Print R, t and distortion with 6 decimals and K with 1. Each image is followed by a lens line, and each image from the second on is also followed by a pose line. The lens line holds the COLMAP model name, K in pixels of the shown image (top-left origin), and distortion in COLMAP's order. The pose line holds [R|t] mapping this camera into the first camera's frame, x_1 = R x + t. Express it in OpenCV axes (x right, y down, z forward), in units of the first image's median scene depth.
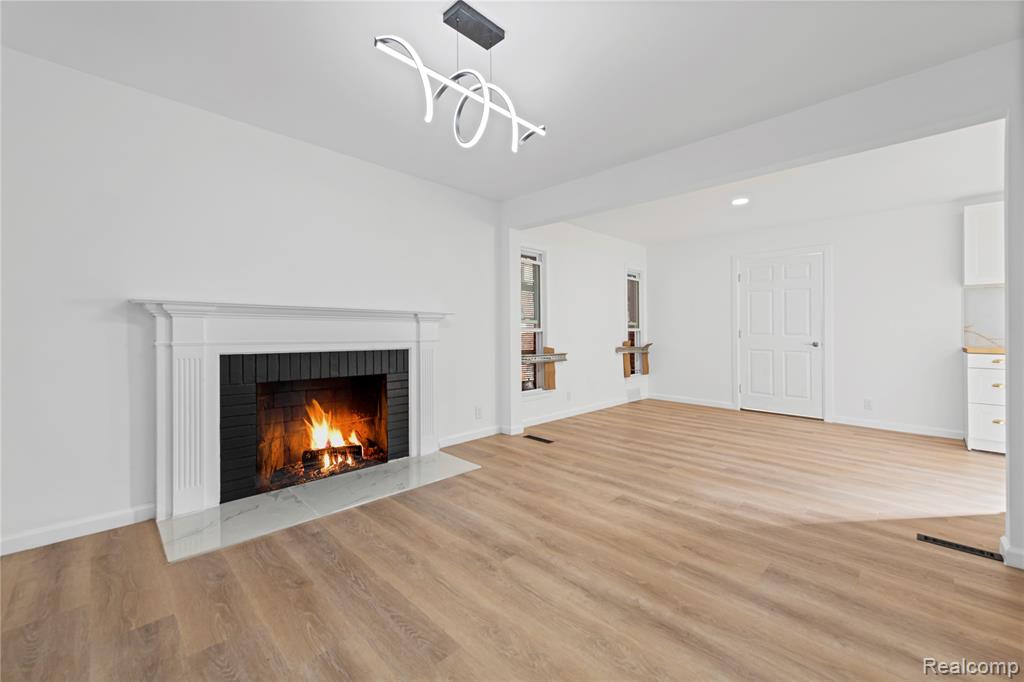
lens RADIAL K [[407.4, 0, 519.1], [0, 407.4, 333.9], [0, 0, 1]] dist [0.011628, -0.000466]
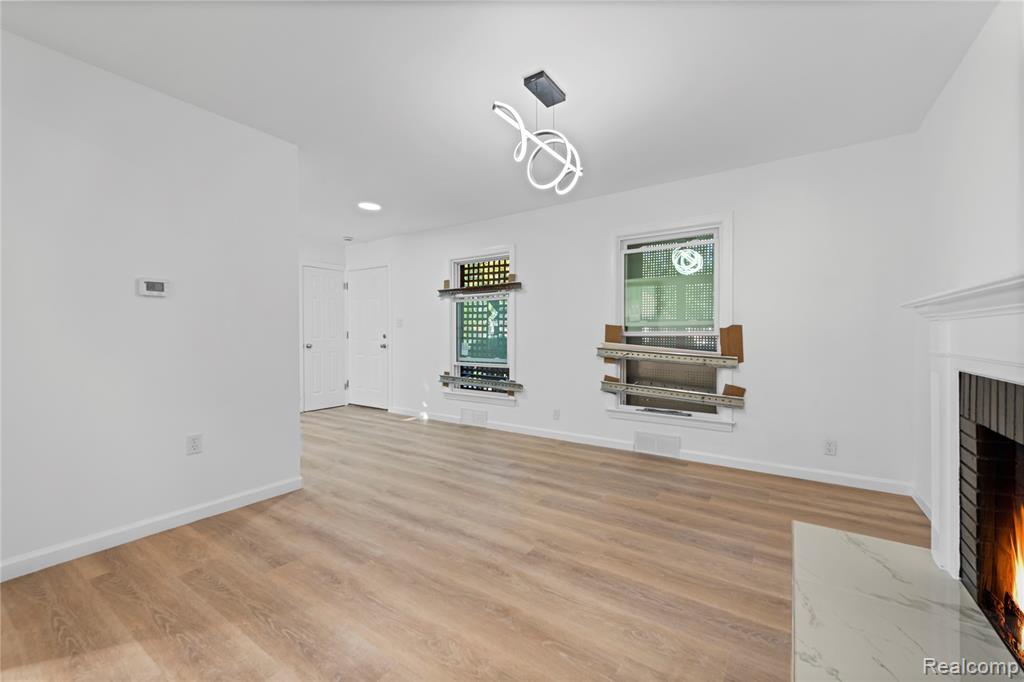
lens RADIAL K [[407.4, 0, 516.5], [0, 407.4, 337.1], [0, 0, 1]] dist [0.011628, -0.000466]
pose [[-0.981985, -0.003601, -0.188922, 0.208215], [-0.006202, 0.999894, 0.013176, -0.015485], [0.188855, 0.014111, -0.981904, 1.986789]]
